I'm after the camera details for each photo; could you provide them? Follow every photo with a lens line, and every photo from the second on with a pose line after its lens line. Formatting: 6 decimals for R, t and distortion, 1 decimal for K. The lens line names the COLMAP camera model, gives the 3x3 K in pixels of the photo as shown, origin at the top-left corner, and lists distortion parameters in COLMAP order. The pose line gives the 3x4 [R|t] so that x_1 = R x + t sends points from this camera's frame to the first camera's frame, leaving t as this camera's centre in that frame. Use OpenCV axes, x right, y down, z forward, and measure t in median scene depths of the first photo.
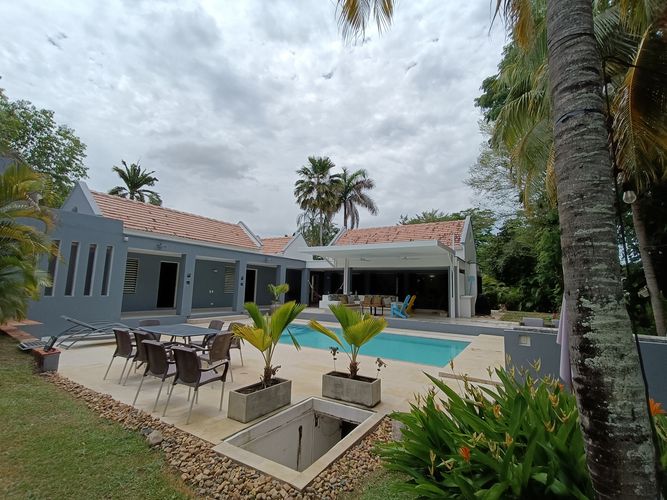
lens RADIAL K [[304.3, 0, 344.0], [0, 304.3, 249.0], [0, 0, 1]] dist [0.002497, 0.000255]
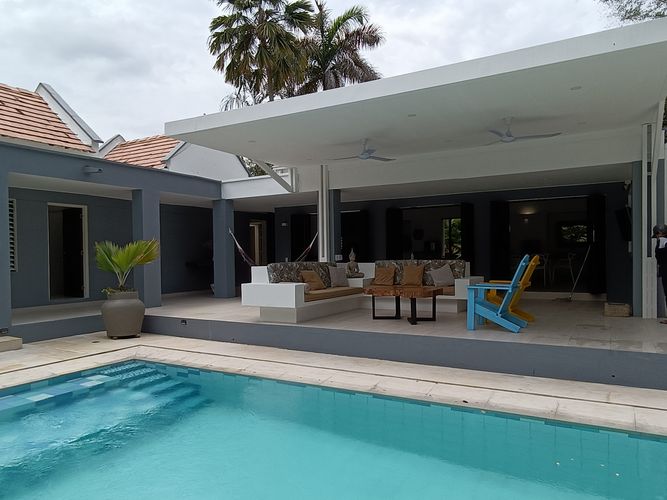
lens RADIAL K [[479.9, 0, 333.5], [0, 479.9, 250.0], [0, 0, 1]] dist [0.006731, 0.002698]
pose [[0.999205, -0.039744, -0.002974, 0.014505], [0.039818, 0.992273, 0.117513, 0.050453], [-0.001720, -0.117538, 0.993067, 0.321105]]
